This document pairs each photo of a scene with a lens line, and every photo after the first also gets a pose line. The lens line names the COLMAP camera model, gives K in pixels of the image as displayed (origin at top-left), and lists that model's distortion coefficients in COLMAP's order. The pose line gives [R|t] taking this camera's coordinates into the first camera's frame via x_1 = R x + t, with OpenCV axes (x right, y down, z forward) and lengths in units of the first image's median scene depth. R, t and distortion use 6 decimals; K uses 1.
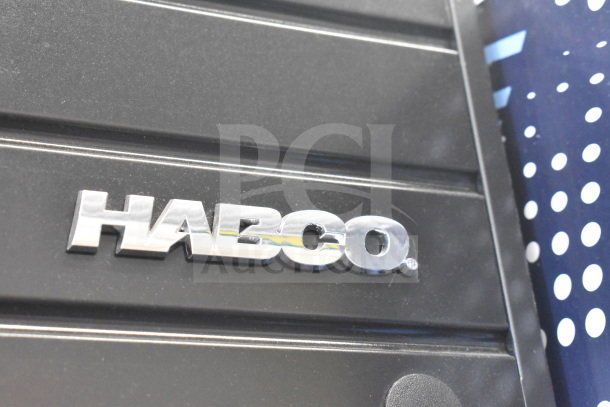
lens RADIAL K [[1342.8, 0, 305.0], [0, 1342.8, 203.5], [0, 0, 1]] dist [0.039300, 0.146628]
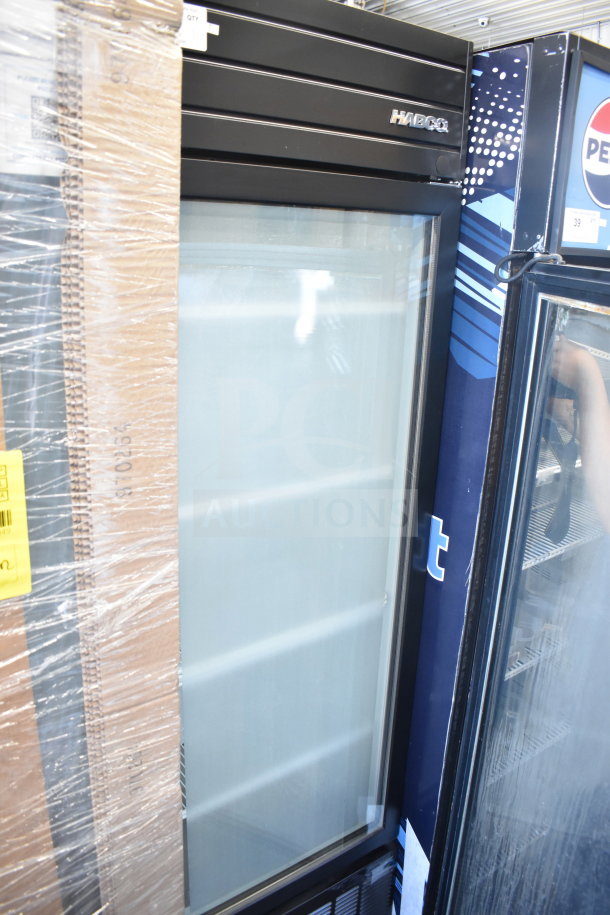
lens RADIAL K [[690.8, 0, 305.0], [0, 690.8, 457.5], [0, 0, 1]] dist [-0.081050, -0.003696]
pose [[0.974760, 0.083678, 0.206983, -0.788662], [-0.201699, 0.727533, 0.655754, -0.564957], [-0.095715, -0.680951, 0.726047, -1.423972]]
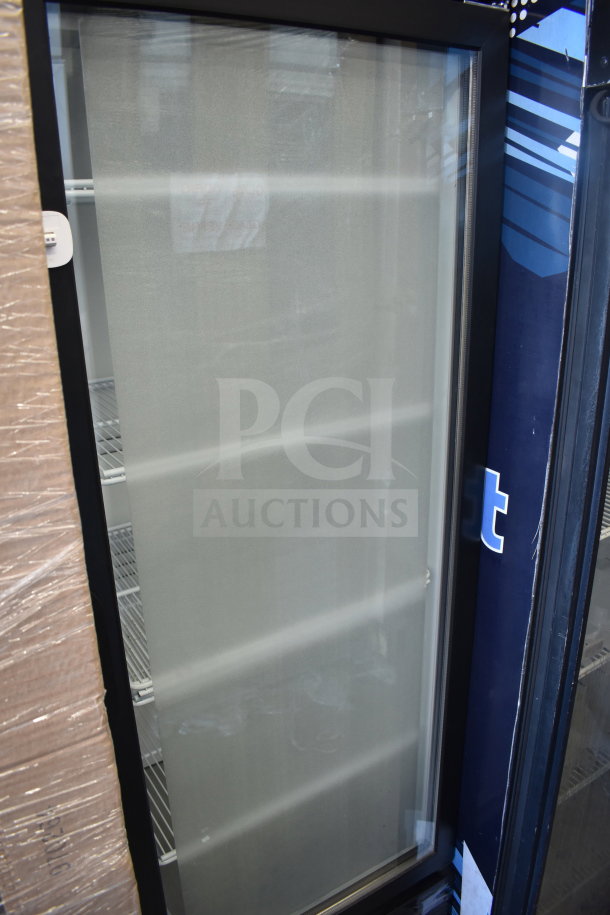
lens RADIAL K [[690.8, 0, 305.0], [0, 690.8, 457.5], [0, 0, 1]] dist [-0.081050, -0.003696]
pose [[0.990485, 0.038574, 0.132108, -0.518593], [-0.121011, 0.701311, 0.702509, -0.106156], [-0.065550, -0.711811, 0.699306, -1.025085]]
